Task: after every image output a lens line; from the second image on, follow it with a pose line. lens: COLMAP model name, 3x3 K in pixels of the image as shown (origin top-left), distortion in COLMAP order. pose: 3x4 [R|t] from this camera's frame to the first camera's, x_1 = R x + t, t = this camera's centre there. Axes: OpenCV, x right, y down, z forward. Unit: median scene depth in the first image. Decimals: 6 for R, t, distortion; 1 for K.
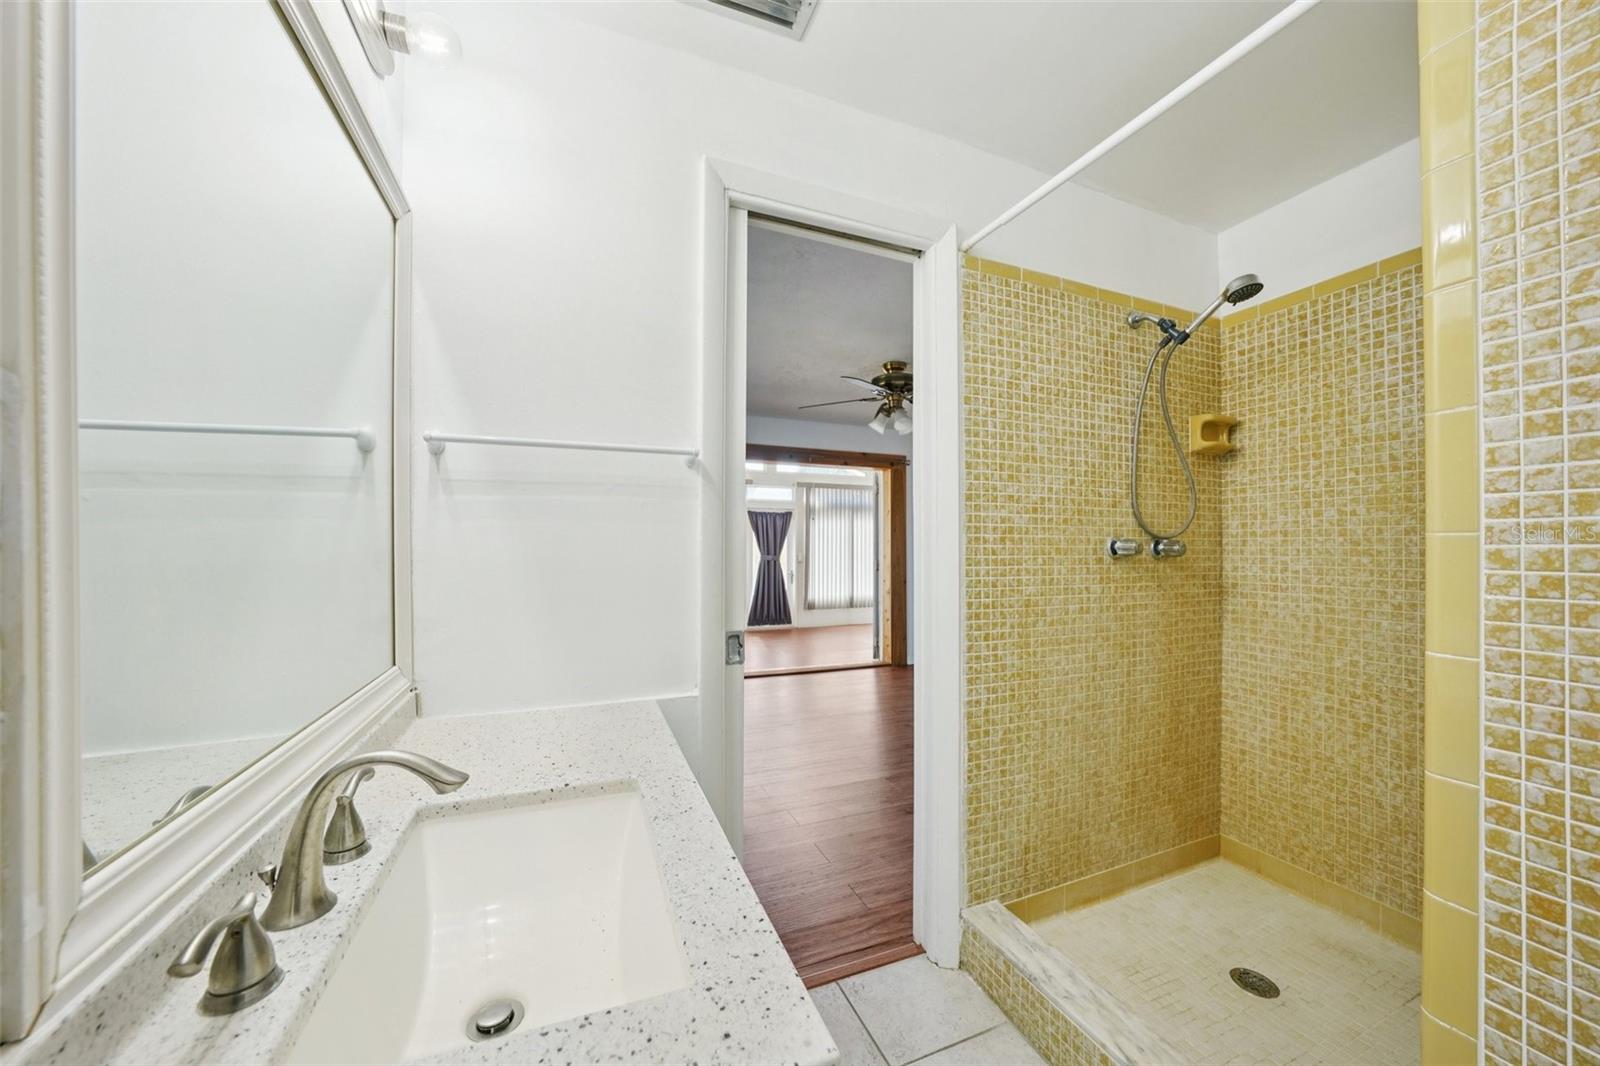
lens RADIAL K [[550.2, 0, 795.8], [0, 550.2, 535.8], [0, 0, 1]] dist [-0.007804, 0.000621]
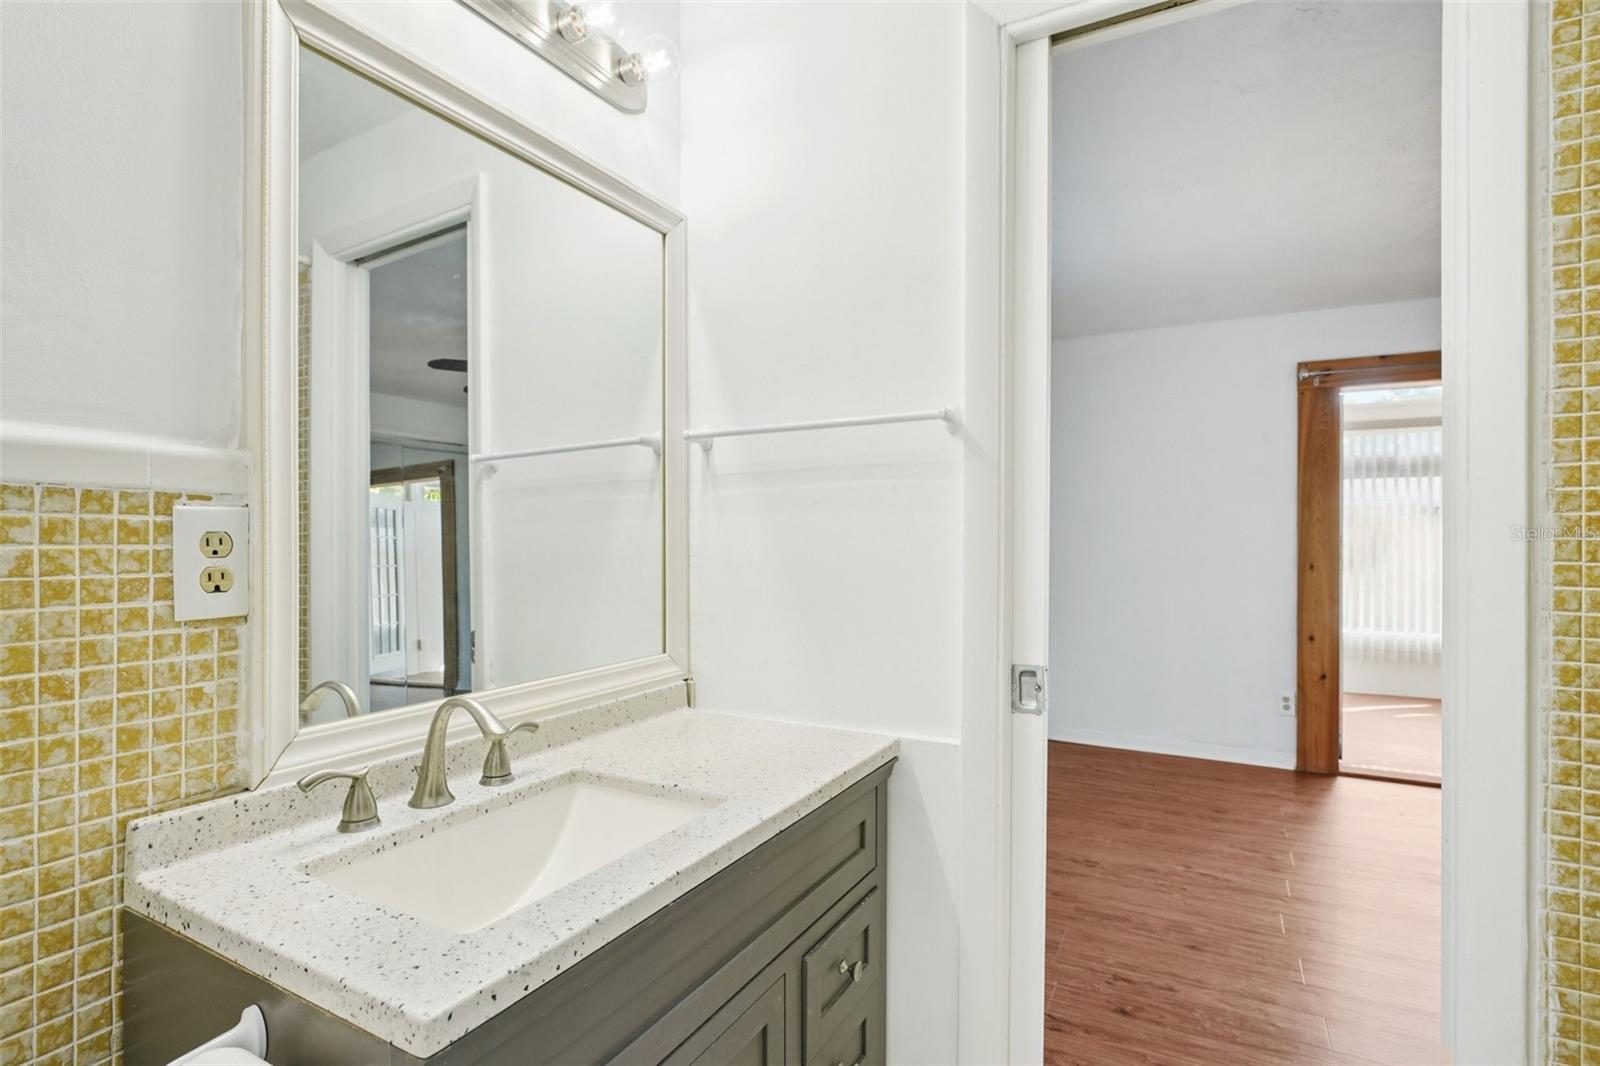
lens RADIAL K [[783.9, 0, 806.7], [0, 783.9, 530.6], [0, 0, 1]] dist [0.012423, 0.000410]
pose [[0.652003, -0.012709, -0.758110, 0.560233], [0.015109, 0.999879, -0.003767, 0.006888], [0.758066, -0.008998, 0.652116, 0.189154]]
